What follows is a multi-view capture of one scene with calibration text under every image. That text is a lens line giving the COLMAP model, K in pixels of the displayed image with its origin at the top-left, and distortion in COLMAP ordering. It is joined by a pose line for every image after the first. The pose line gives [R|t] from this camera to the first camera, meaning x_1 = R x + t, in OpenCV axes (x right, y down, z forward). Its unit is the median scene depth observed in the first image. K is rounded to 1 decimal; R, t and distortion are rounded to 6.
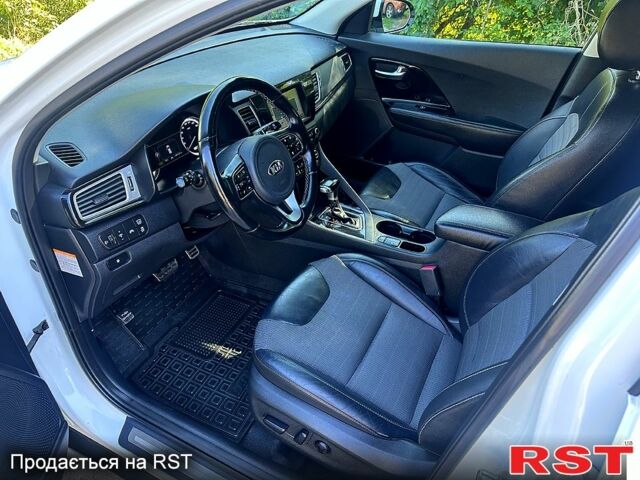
lens RADIAL K [[468.3, 0, 320.0], [0, 468.3, 240.0], [0, 0, 1]] dist [0.006972, -0.002233]
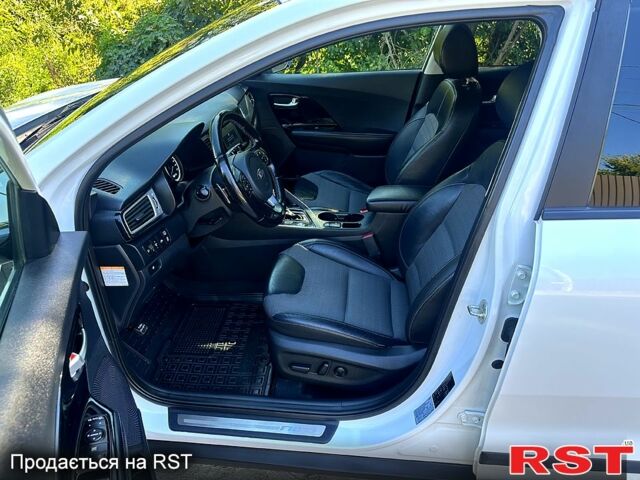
lens RADIAL K [[482.9, 0, 320.0], [0, 482.9, 240.0], [0, 0, 1]] dist [0.055141, 0.000564]
pose [[0.930394, -0.201784, 0.306024, -0.325713], [0.229562, 0.971607, -0.057275, 0.120130], [-0.285778, 0.123539, 0.950299, -0.277060]]
